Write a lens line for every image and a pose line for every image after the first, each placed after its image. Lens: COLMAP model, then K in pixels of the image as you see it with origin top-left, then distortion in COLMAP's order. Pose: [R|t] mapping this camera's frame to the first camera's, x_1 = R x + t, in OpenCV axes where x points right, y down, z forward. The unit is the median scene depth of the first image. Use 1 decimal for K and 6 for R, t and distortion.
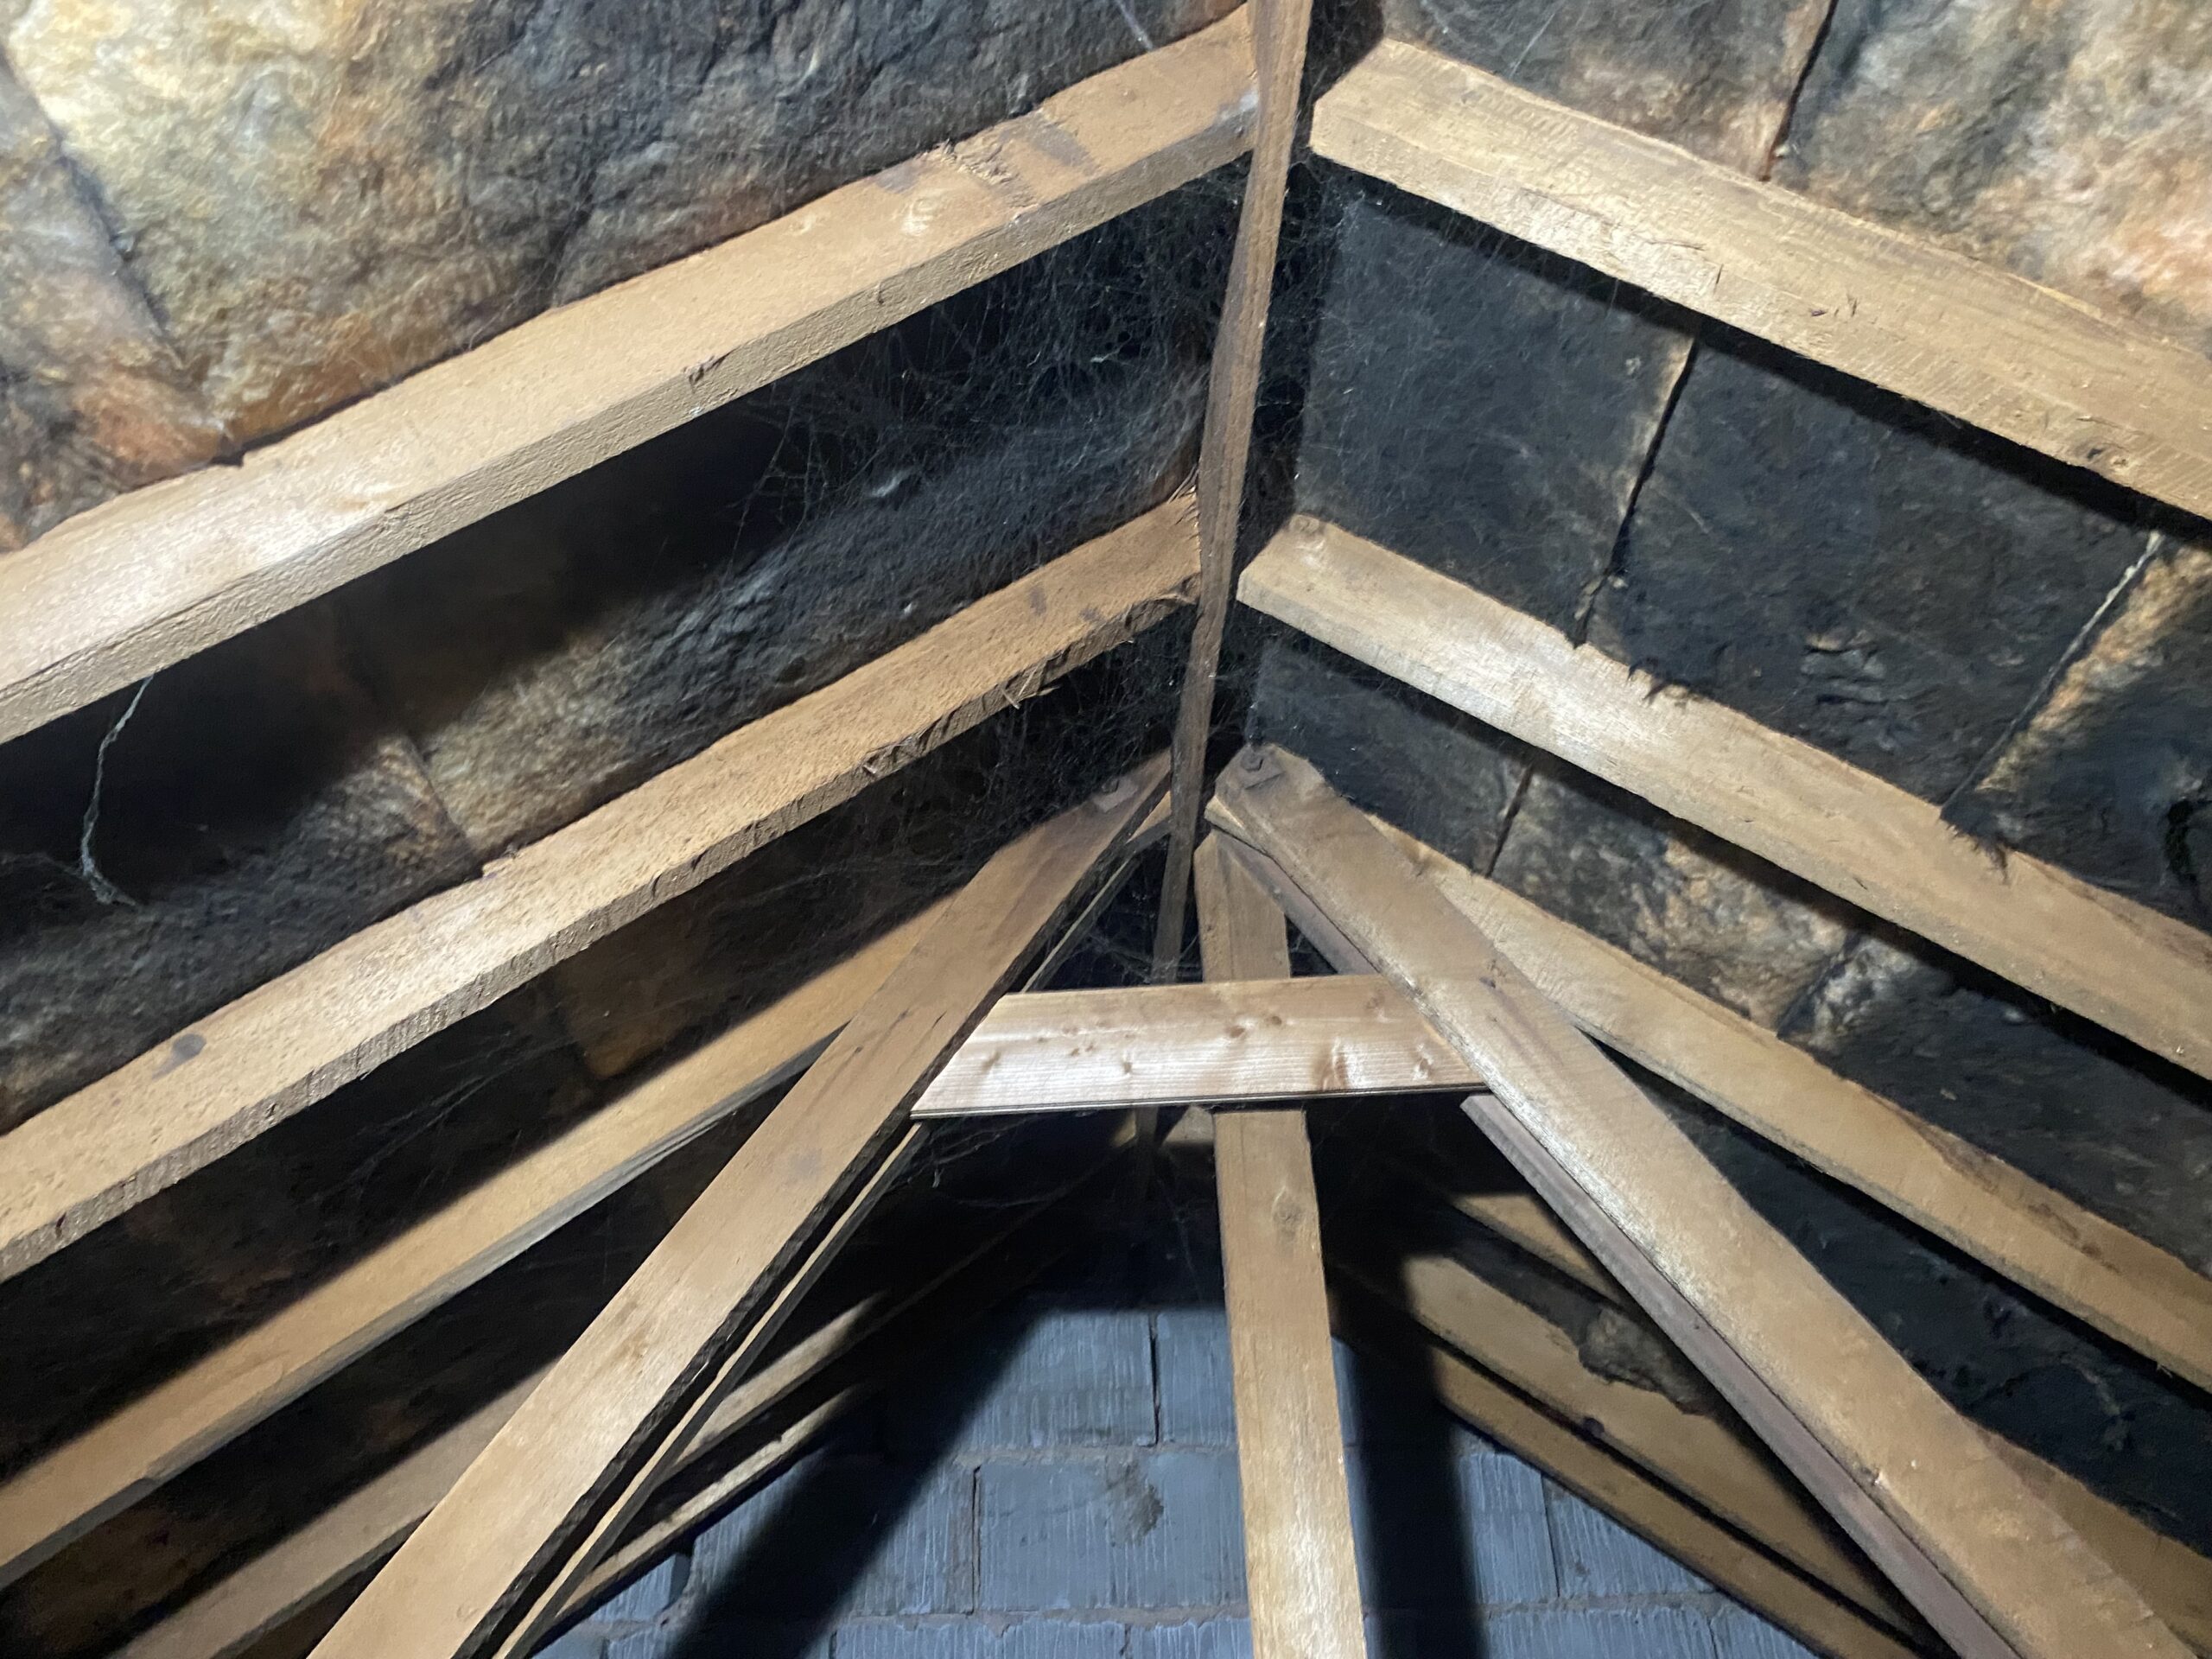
lens RADIAL K [[1706.7, 0, 1124.5], [0, 1706.7, 834.8], [0, 0, 1]] dist [0.023248, -0.025123]
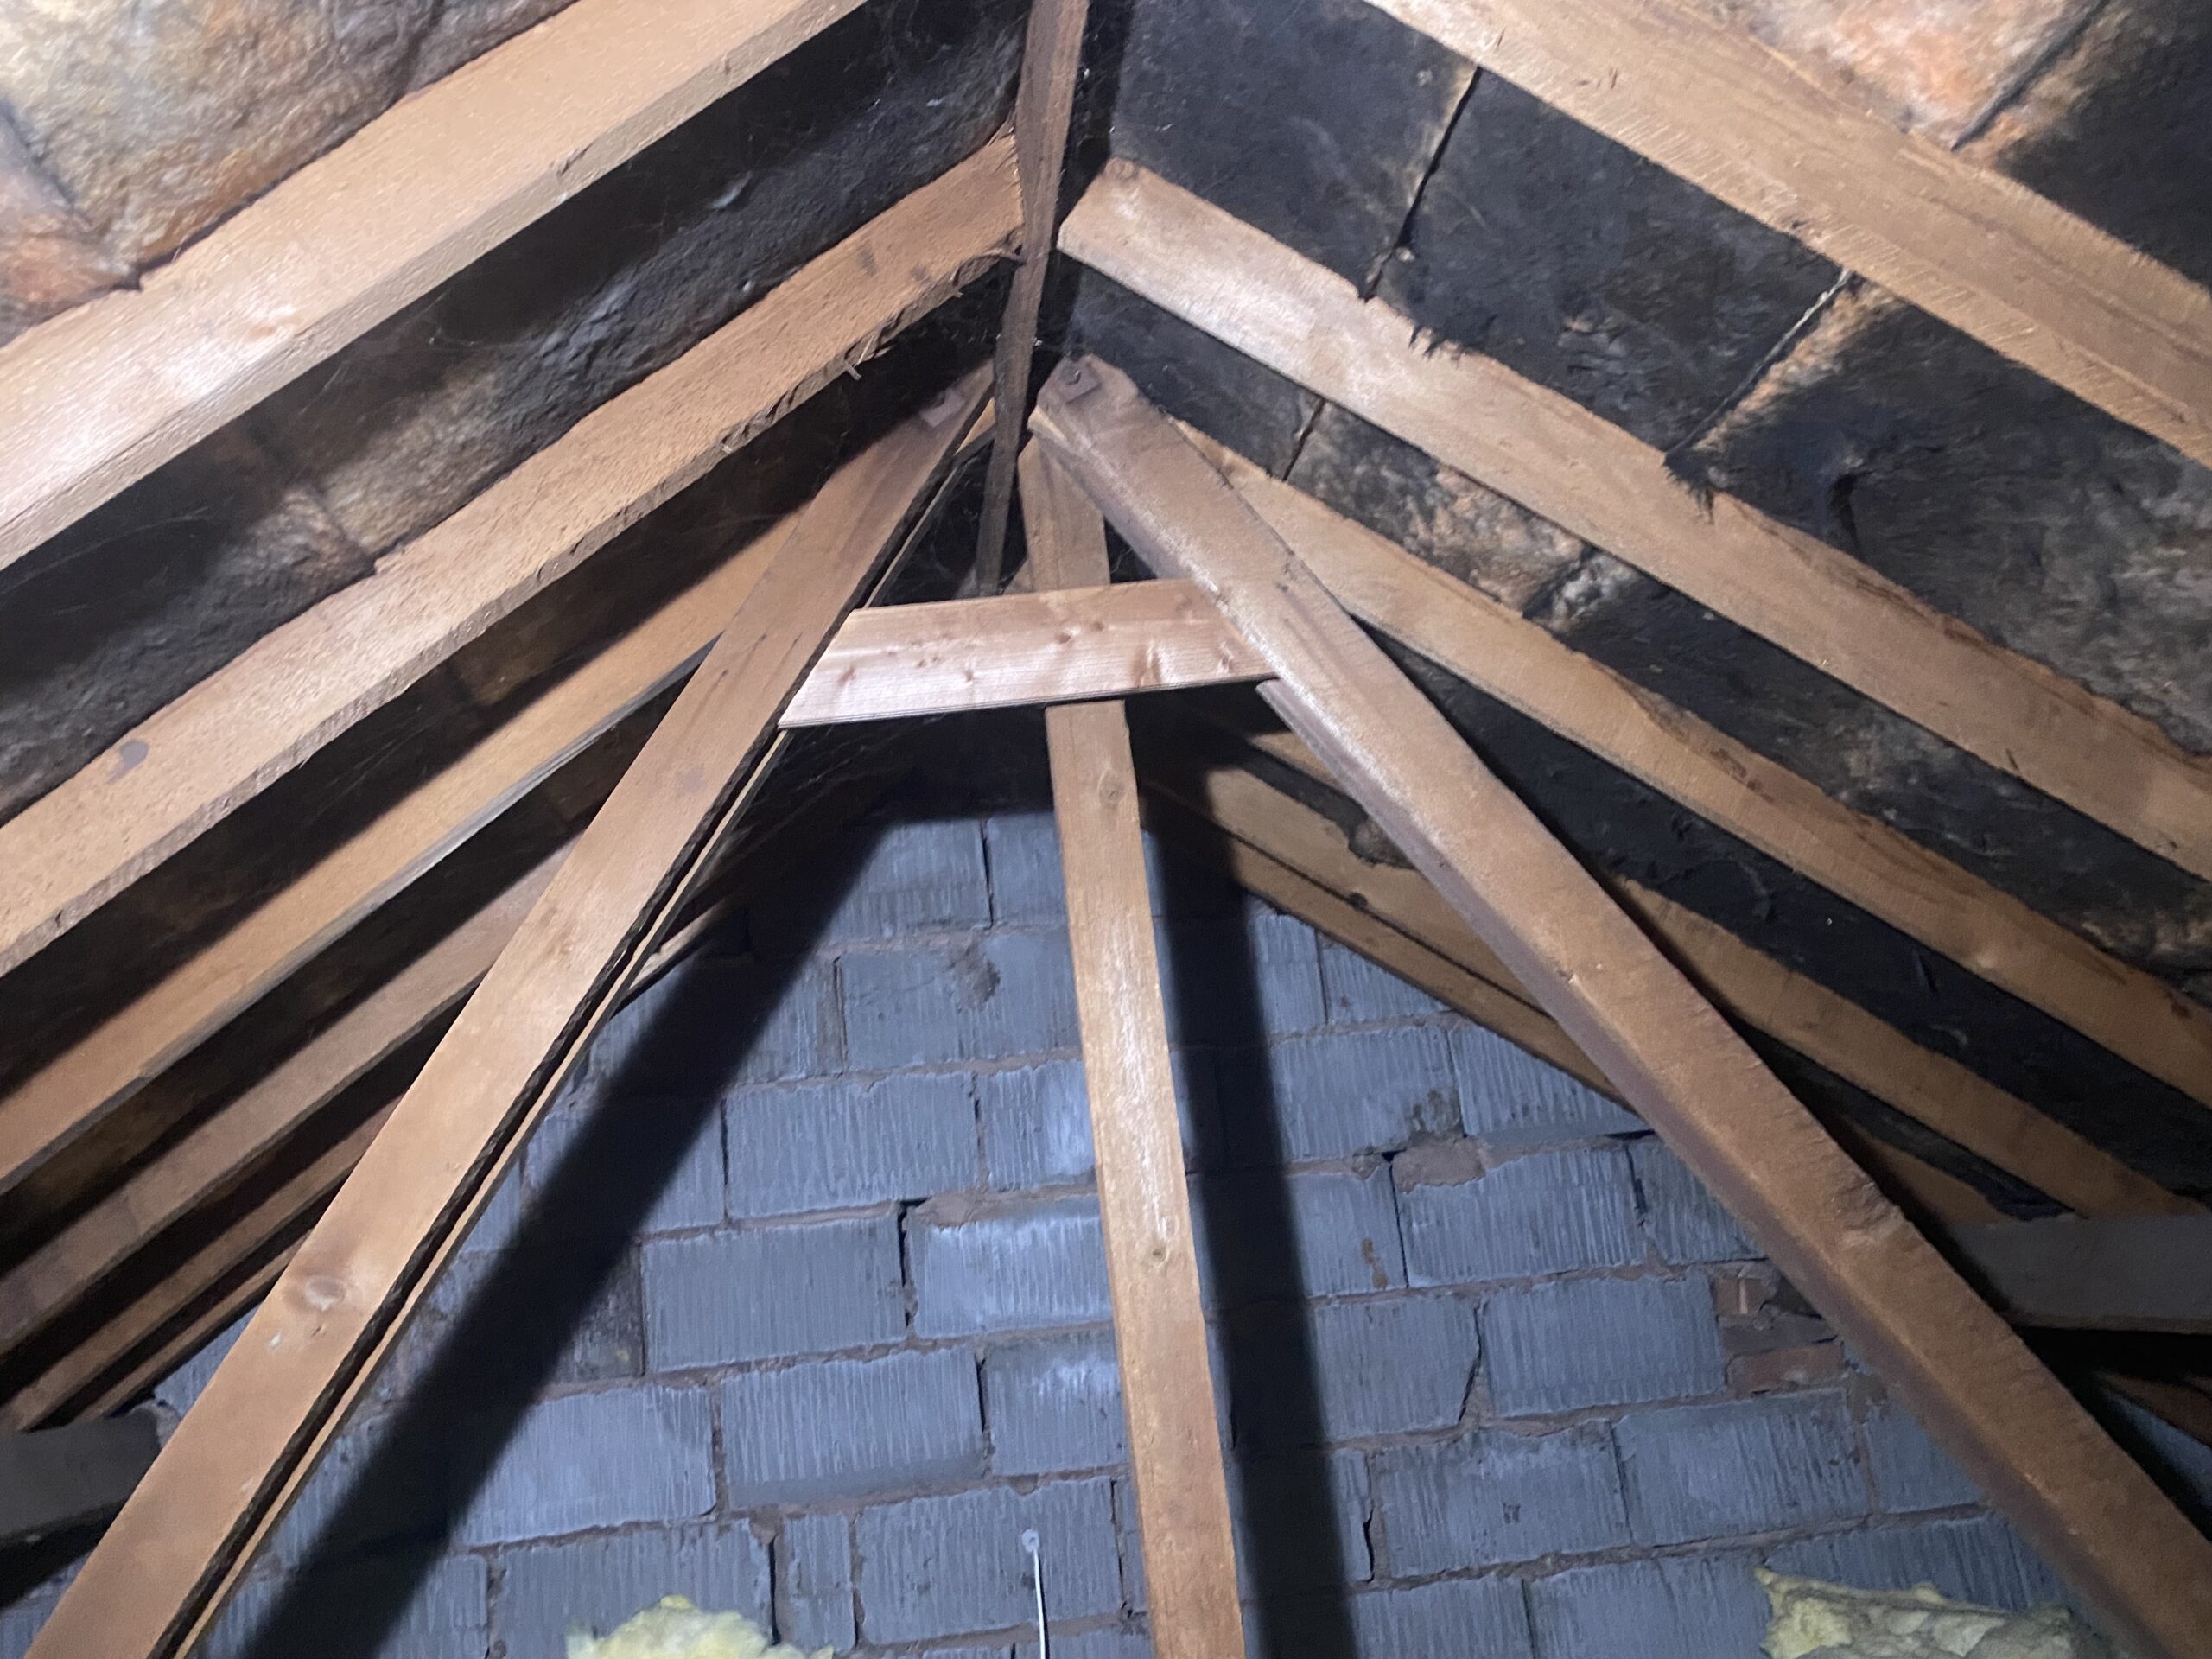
lens RADIAL K [[1706.7, 0, 1152.5], [0, 1706.7, 806.2], [0, 0, 1]] dist [0.023248, -0.025123]
pose [[0.990442, -0.050148, 0.128489, -0.031175], [0.006160, 0.946717, 0.322008, -0.165186], [-0.137791, -0.318139, 0.937977, -0.121607]]
